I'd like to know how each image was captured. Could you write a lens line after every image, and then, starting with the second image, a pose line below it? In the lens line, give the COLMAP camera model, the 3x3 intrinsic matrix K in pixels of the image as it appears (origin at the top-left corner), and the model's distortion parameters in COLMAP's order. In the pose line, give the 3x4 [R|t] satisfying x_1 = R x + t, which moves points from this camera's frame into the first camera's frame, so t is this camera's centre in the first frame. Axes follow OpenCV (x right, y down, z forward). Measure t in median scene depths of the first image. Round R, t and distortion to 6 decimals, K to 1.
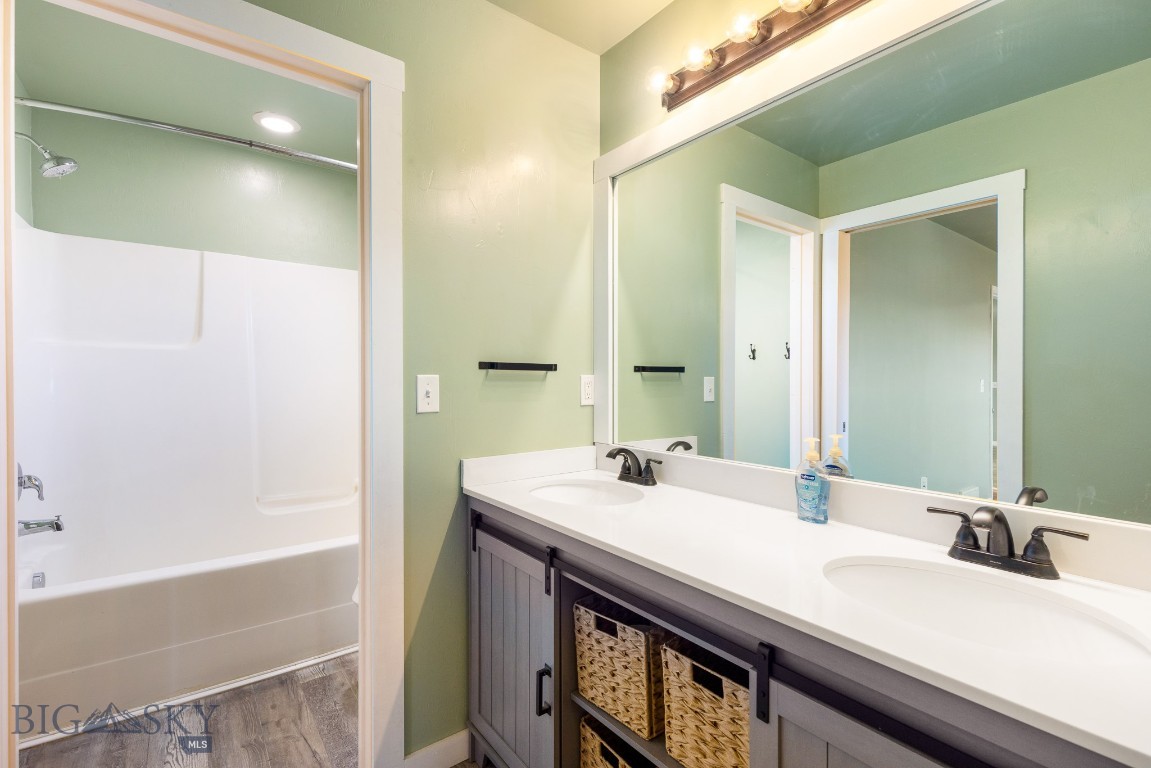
lens RADIAL K [[519.4, 0, 576.5], [0, 519.4, 392.4], [0, 0, 1]] dist [0.010869, -0.002443]
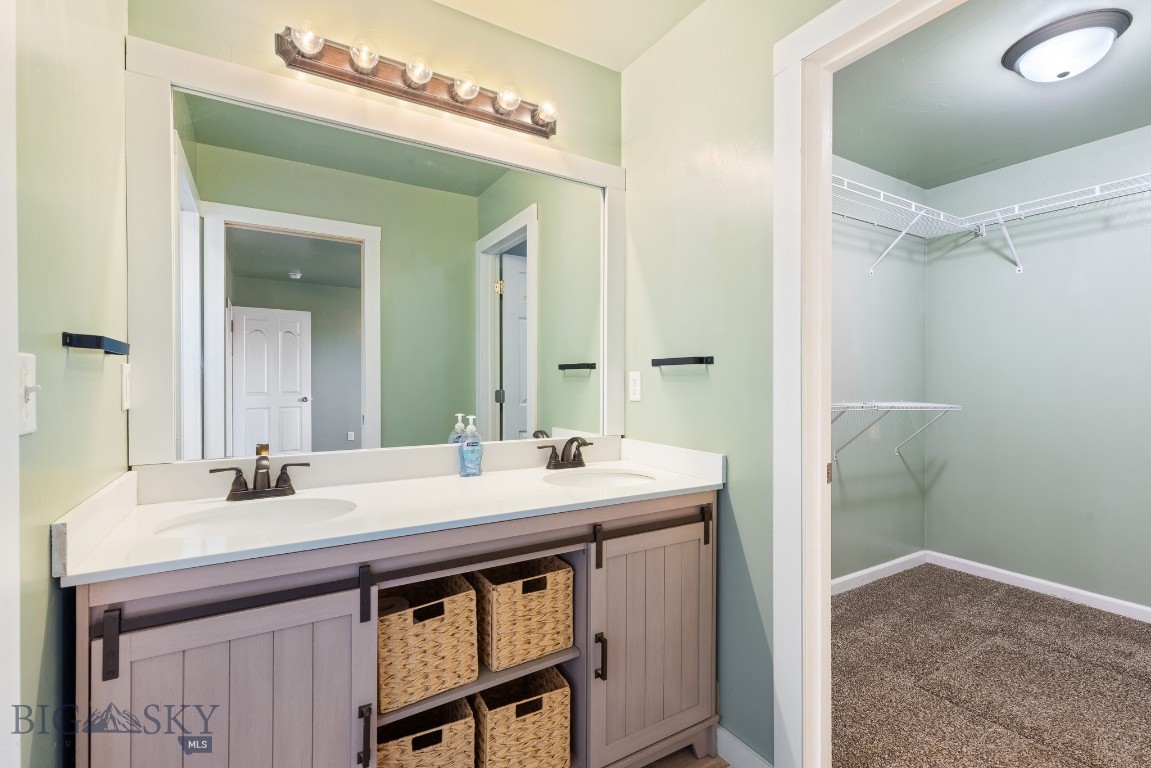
lens RADIAL K [[519.4, 0, 574.5], [0, 519.4, 374.4], [0, 0, 1]] dist [0.010869, -0.002443]
pose [[0.105355, 0.003421, 0.994429, -1.051143], [0.017571, 0.999832, -0.005301, -0.014368], [-0.994279, 0.018031, 0.105277, 0.664308]]
